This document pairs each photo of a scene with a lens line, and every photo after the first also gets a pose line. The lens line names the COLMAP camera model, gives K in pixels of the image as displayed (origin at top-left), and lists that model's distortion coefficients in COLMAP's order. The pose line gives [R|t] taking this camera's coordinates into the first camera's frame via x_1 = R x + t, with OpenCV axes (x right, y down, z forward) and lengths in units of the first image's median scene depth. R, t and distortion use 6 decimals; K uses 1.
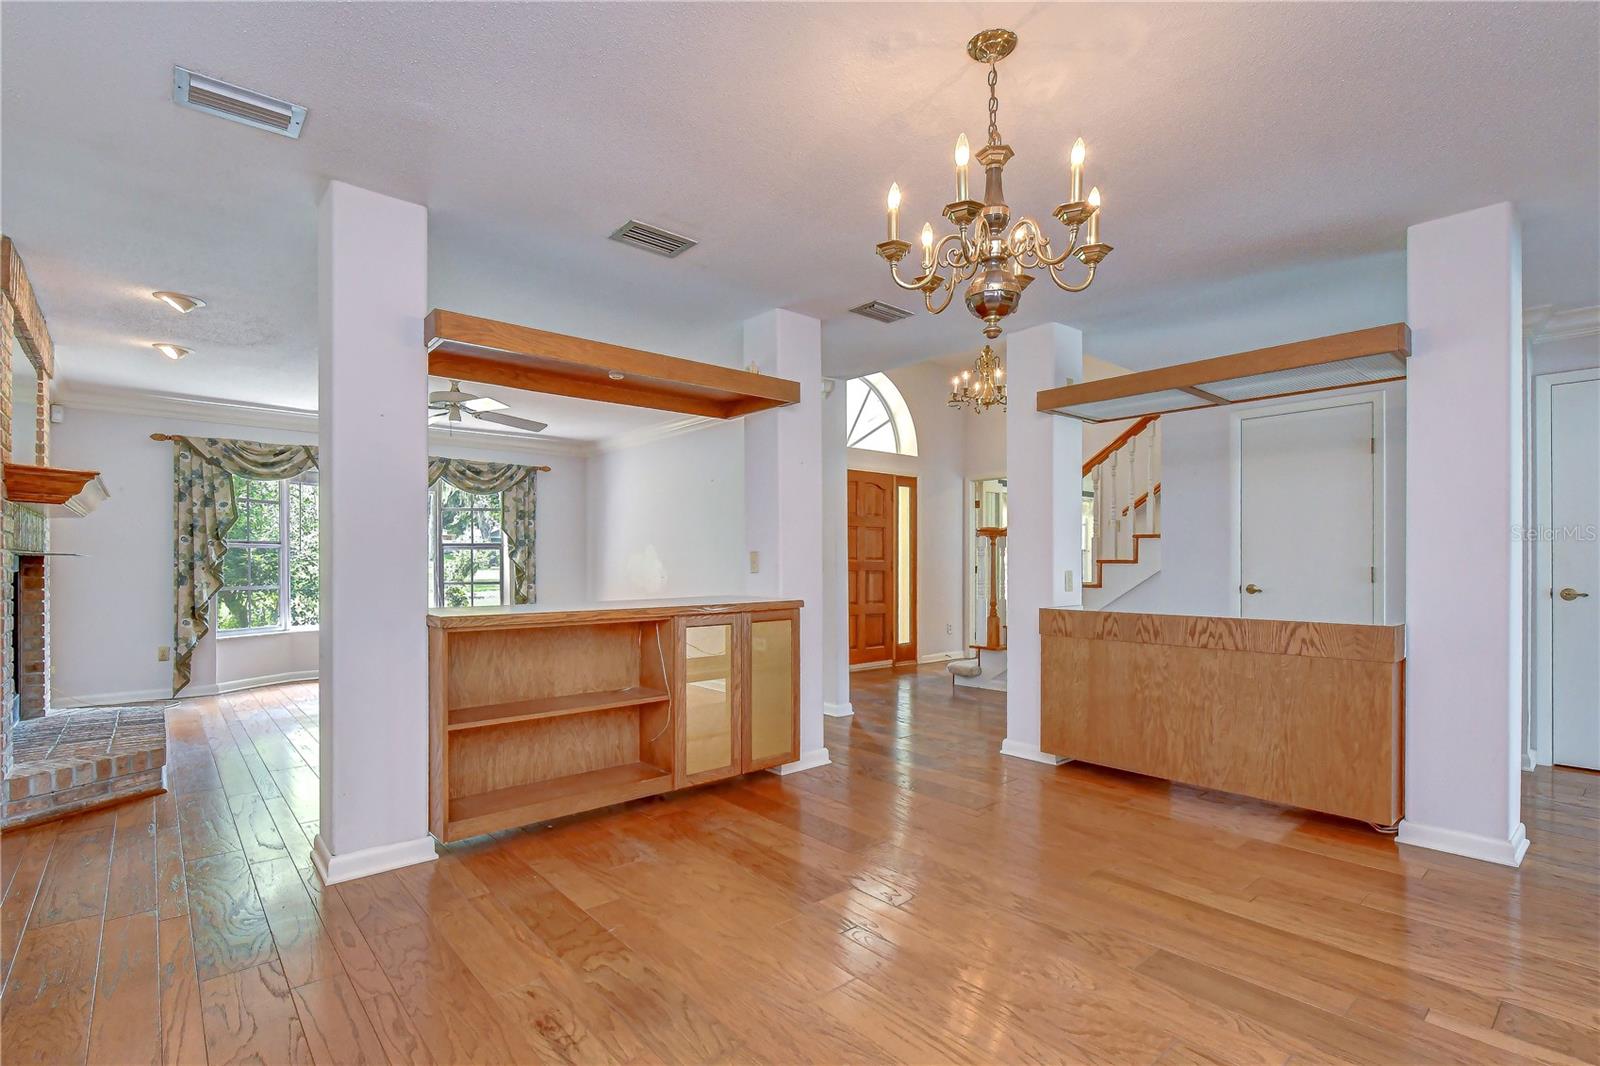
lens RADIAL K [[725.8, 0, 758.0], [0, 725.8, 572.3], [0, 0, 1]] dist [-0.000493, -0.002785]
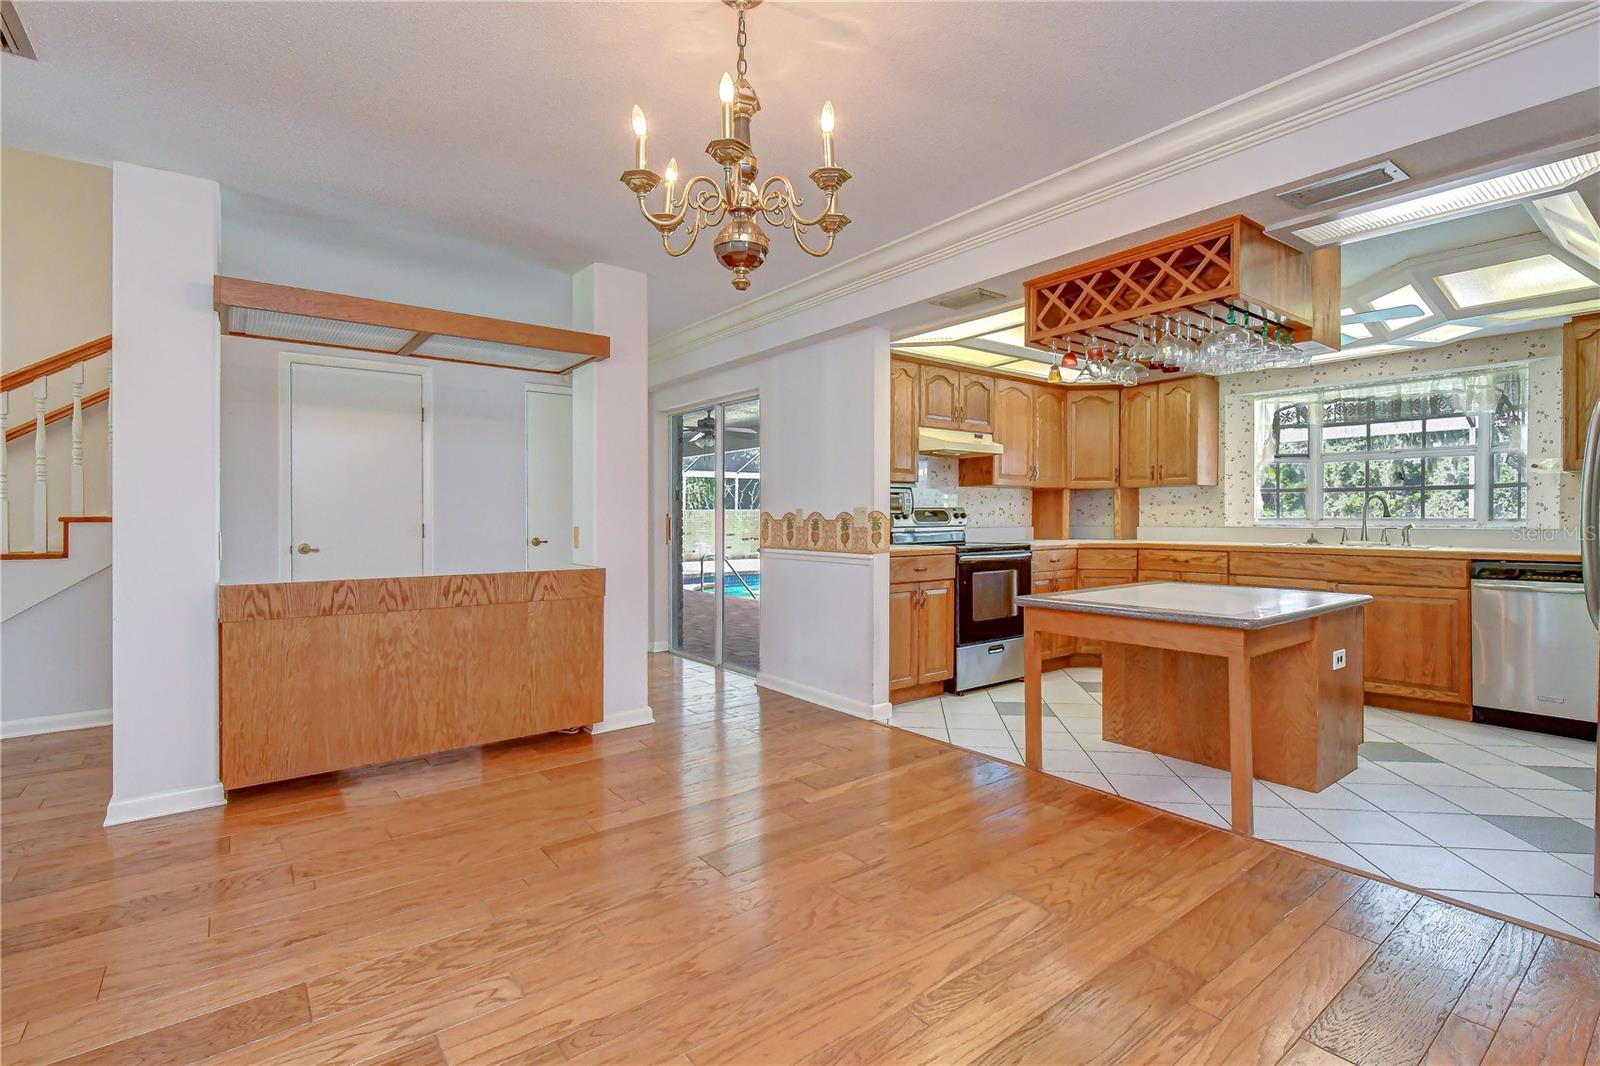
lens RADIAL K [[725.8, 0, 854.0], [0, 725.8, 529.2], [0, 0, 1]] dist [-0.000493, -0.002785]
pose [[0.015622, -0.015758, 0.999754, -0.351891], [0.015737, 0.999756, 0.015512, -0.007196], [-0.999754, 0.015490, 0.015866, 0.443615]]
